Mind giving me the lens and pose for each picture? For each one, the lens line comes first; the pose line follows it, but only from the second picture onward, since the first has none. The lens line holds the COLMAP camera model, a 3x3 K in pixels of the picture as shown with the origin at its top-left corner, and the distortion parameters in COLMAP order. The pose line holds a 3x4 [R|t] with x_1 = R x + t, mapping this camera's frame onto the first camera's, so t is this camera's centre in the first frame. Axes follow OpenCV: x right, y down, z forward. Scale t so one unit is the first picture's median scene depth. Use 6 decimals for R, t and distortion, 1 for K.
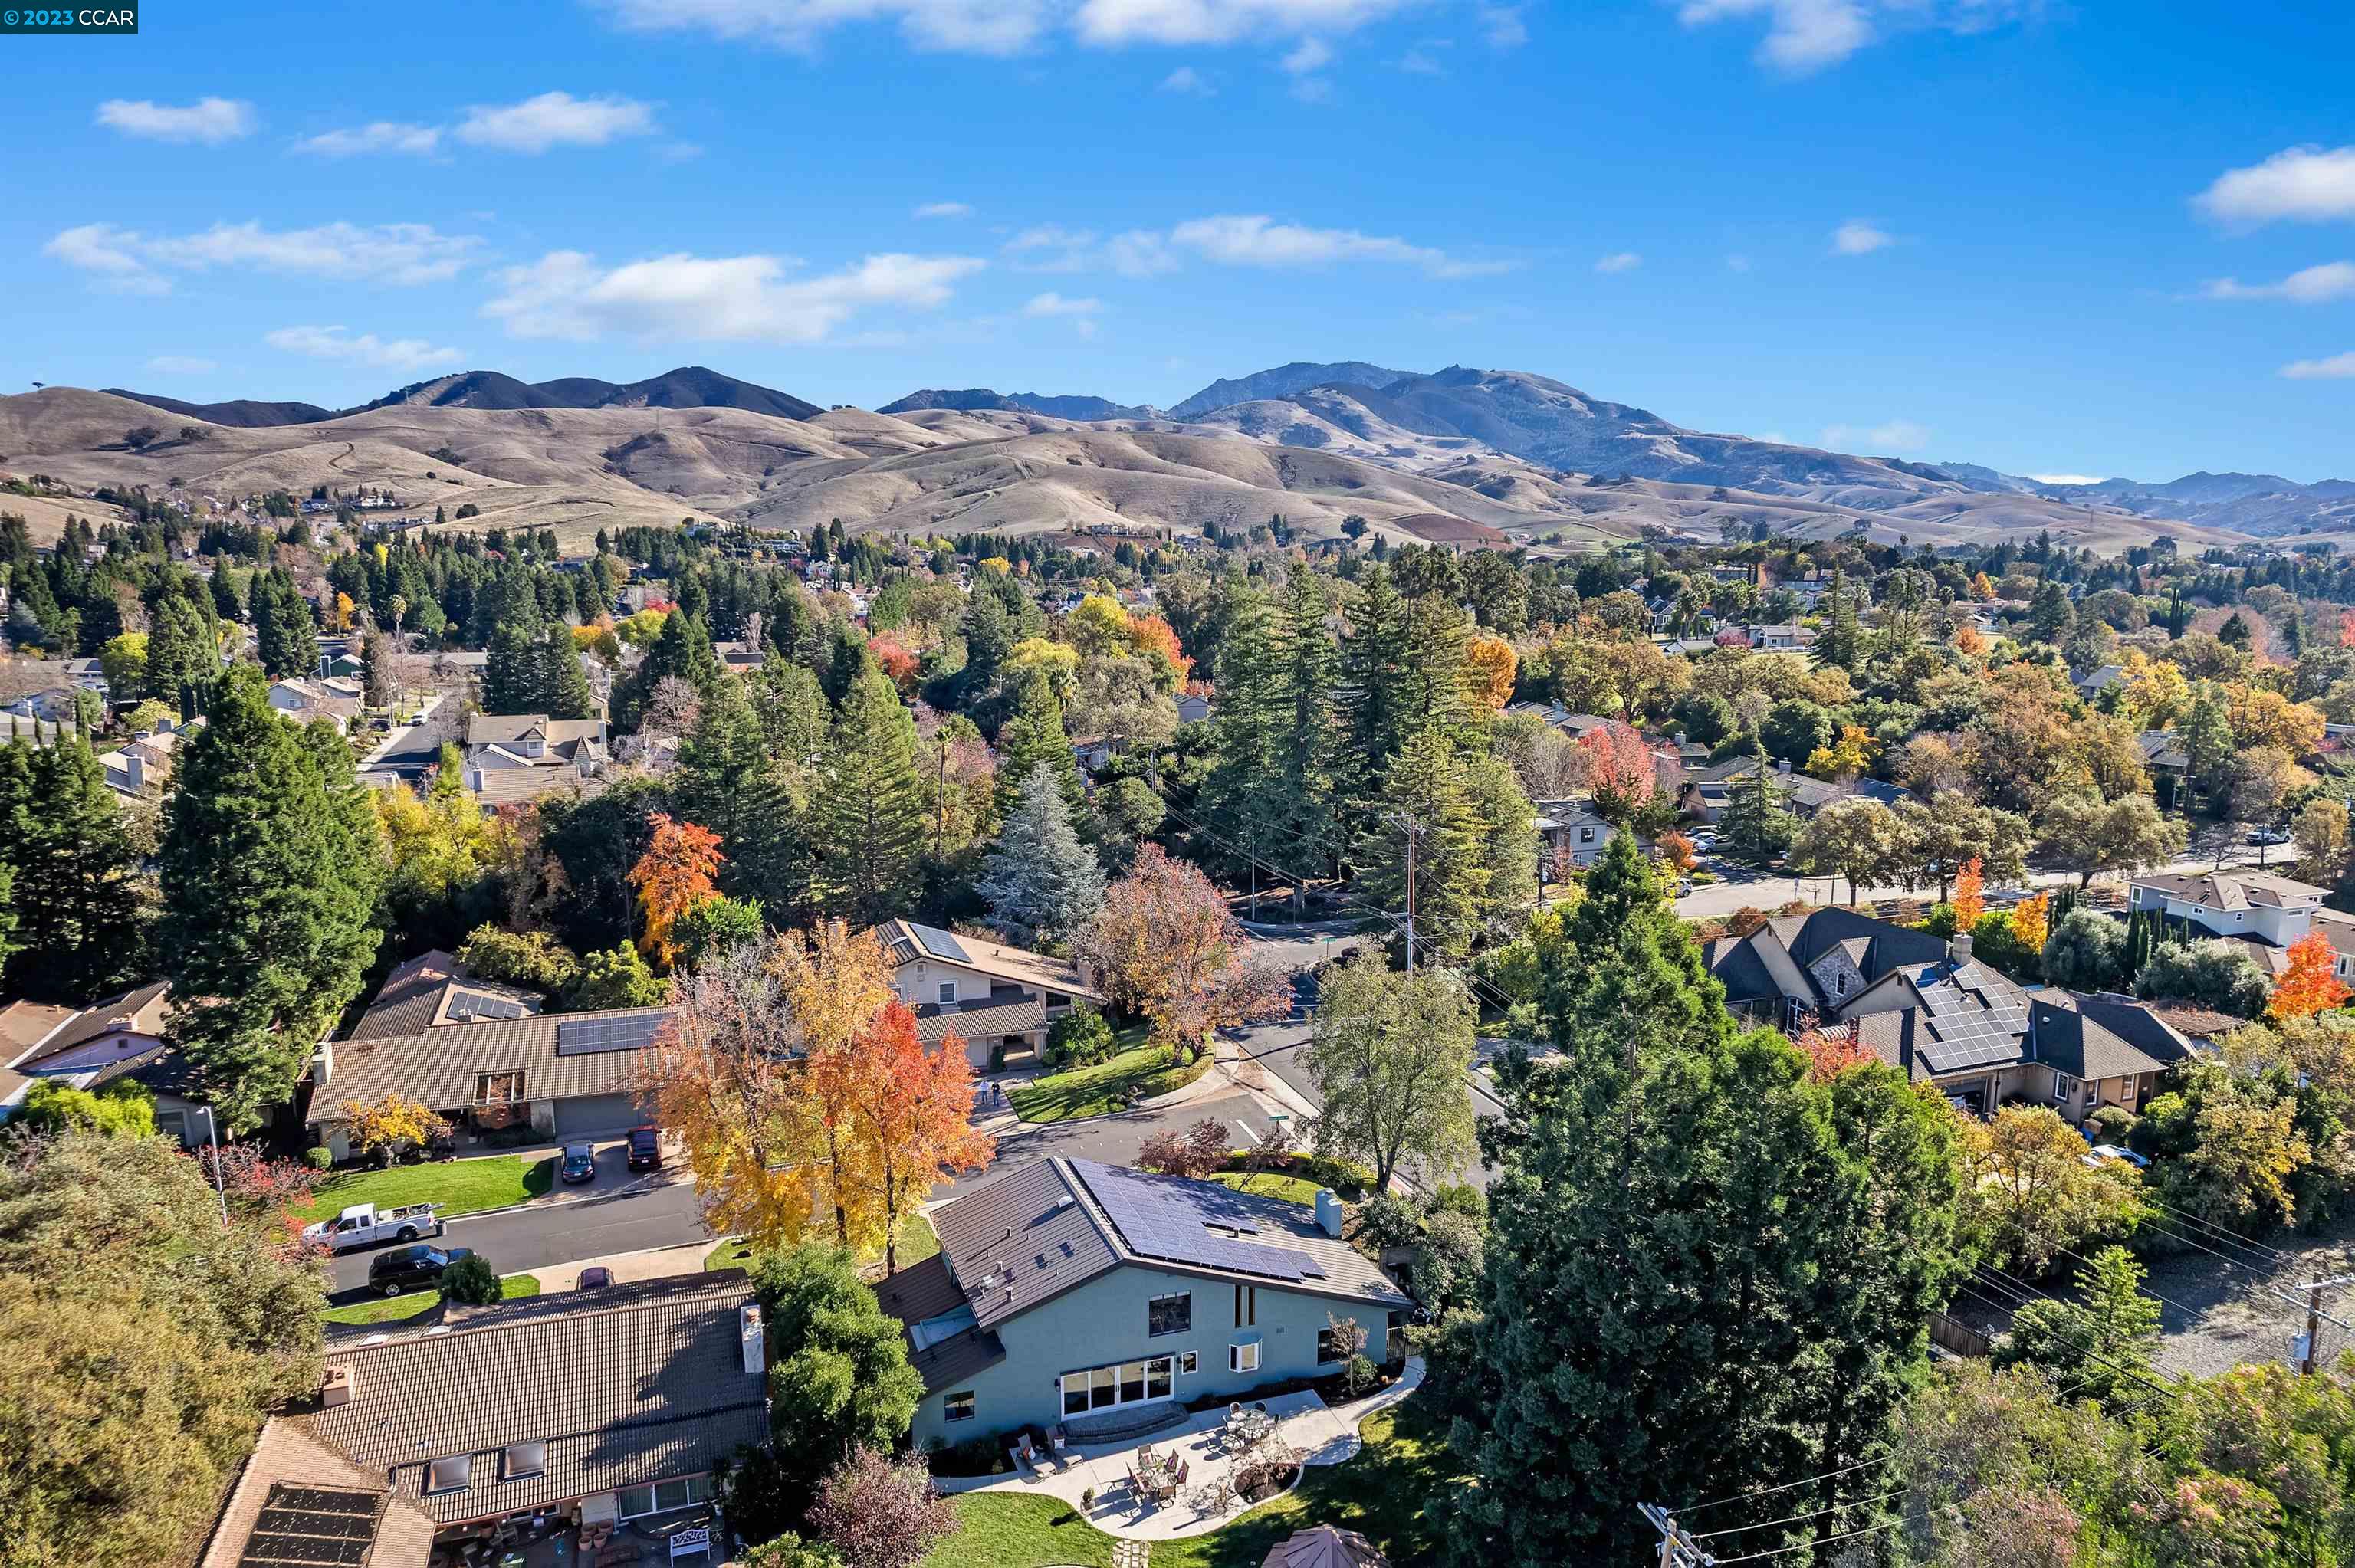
lens RADIAL K [[1502.7, 0, 1173.8], [0, 1502.7, 789.0], [0, 0, 1]] dist [-0.065775, 0.046326]
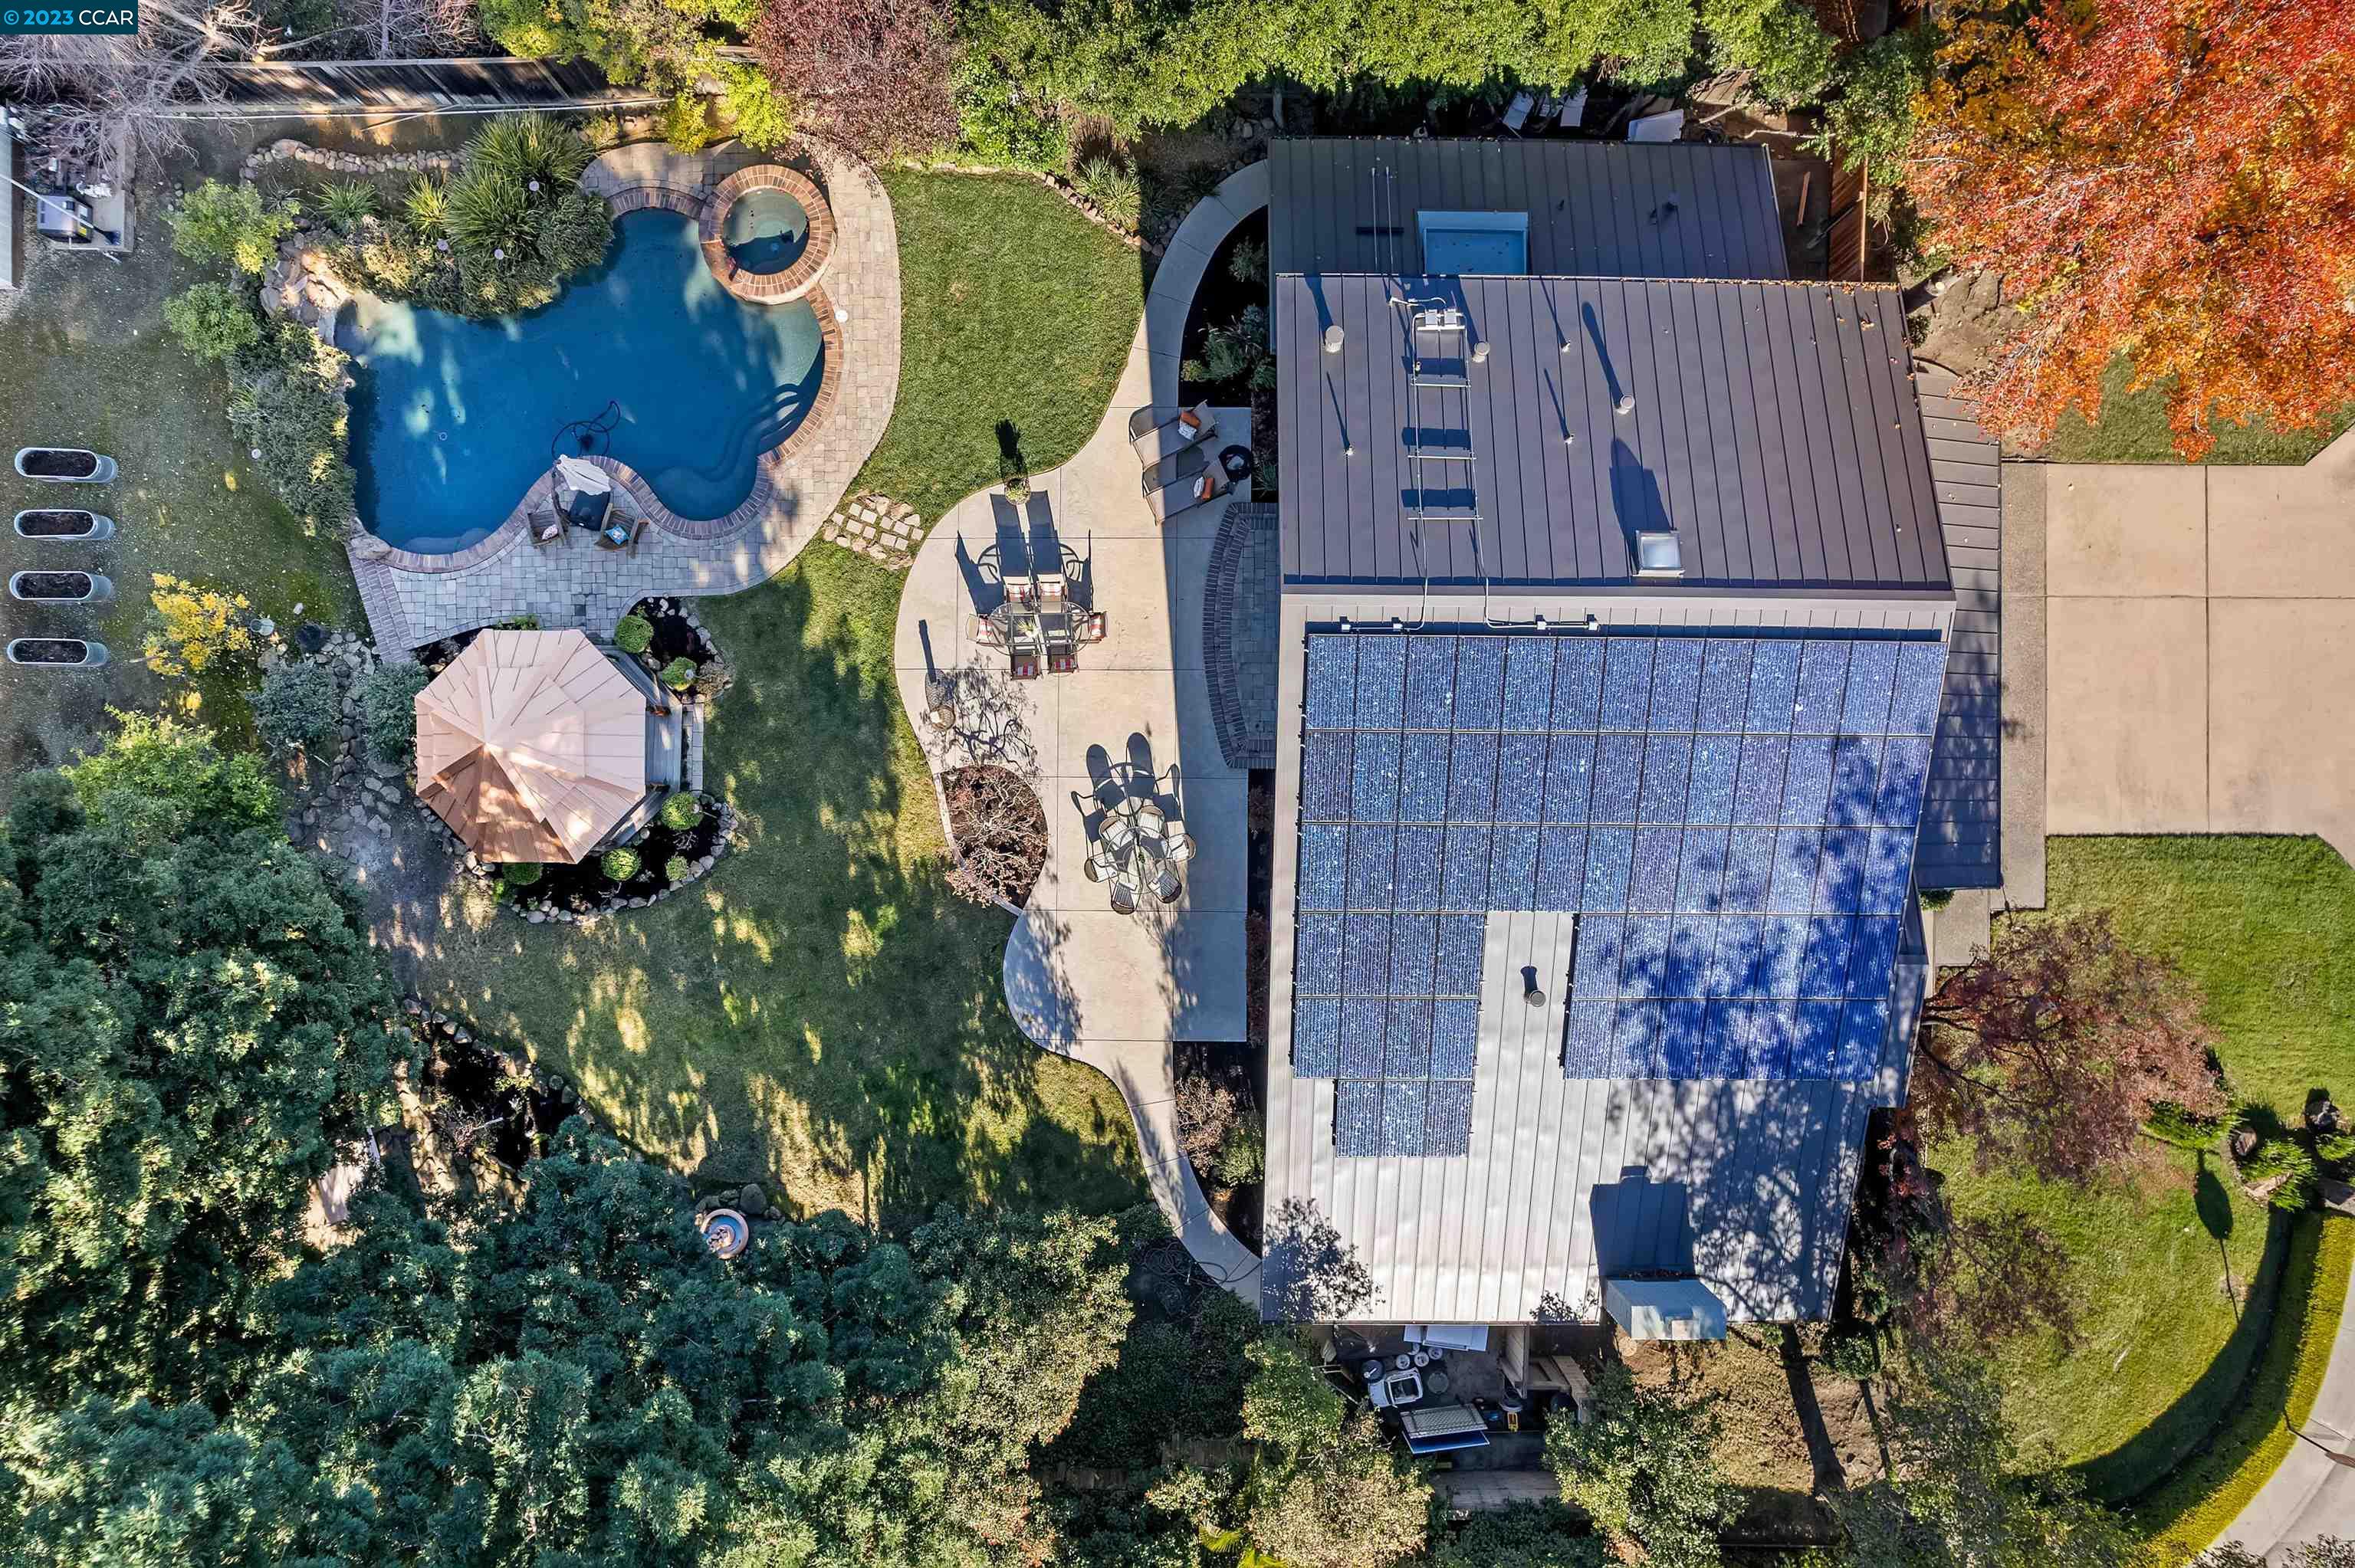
lens RADIAL K [[1502.7, 0, 1181.7], [0, 1502.7, 785.5], [0, 0, 1]] dist [-0.065775, 0.046326]
pose [[-0.342343, 0.939459, -0.014762, 0.031219], [-0.149447, -0.038935, 0.988003, -0.083012], [0.927613, 0.340442, 0.153729, 0.941315]]
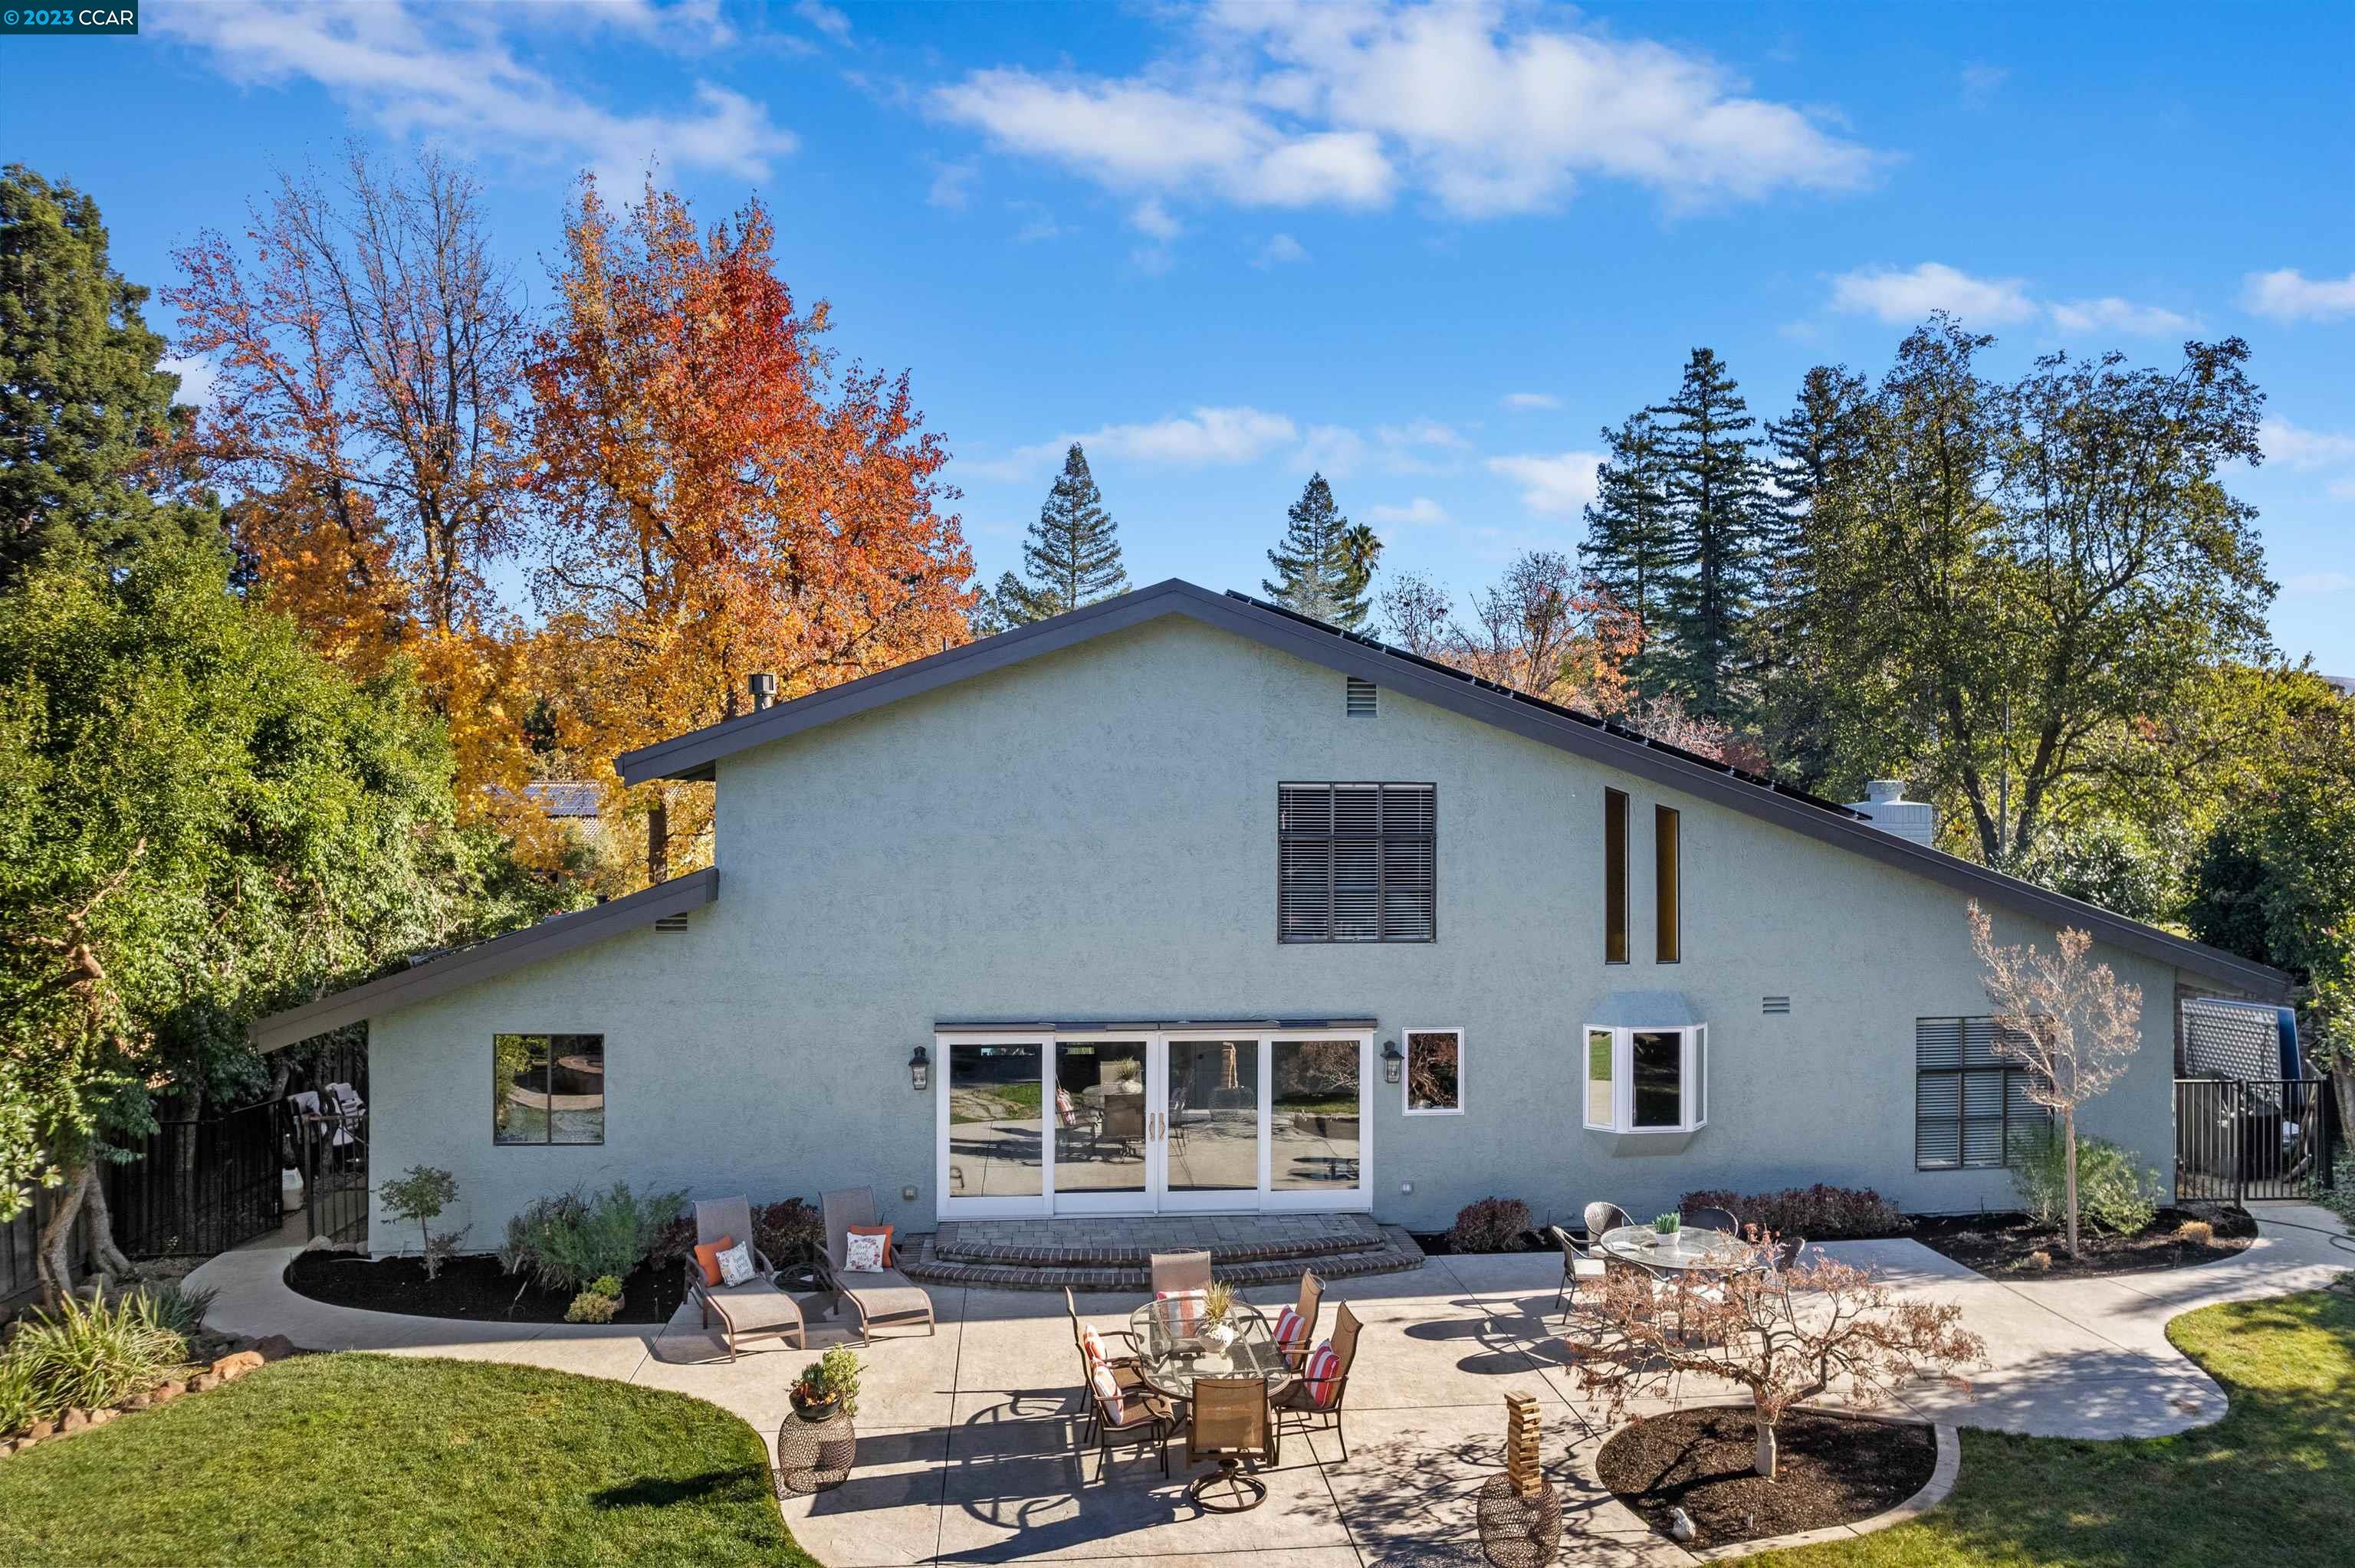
lens RADIAL K [[1502.7, 0, 1181.6], [0, 1502.7, 794.3], [0, 0, 1]] dist [-0.065775, 0.046326]
pose [[0.970679, 0.000879, -0.240376, 0.033276], [-0.038339, 0.987759, -0.151206, 0.398057], [0.237301, 0.155988, 0.958831, 0.756346]]
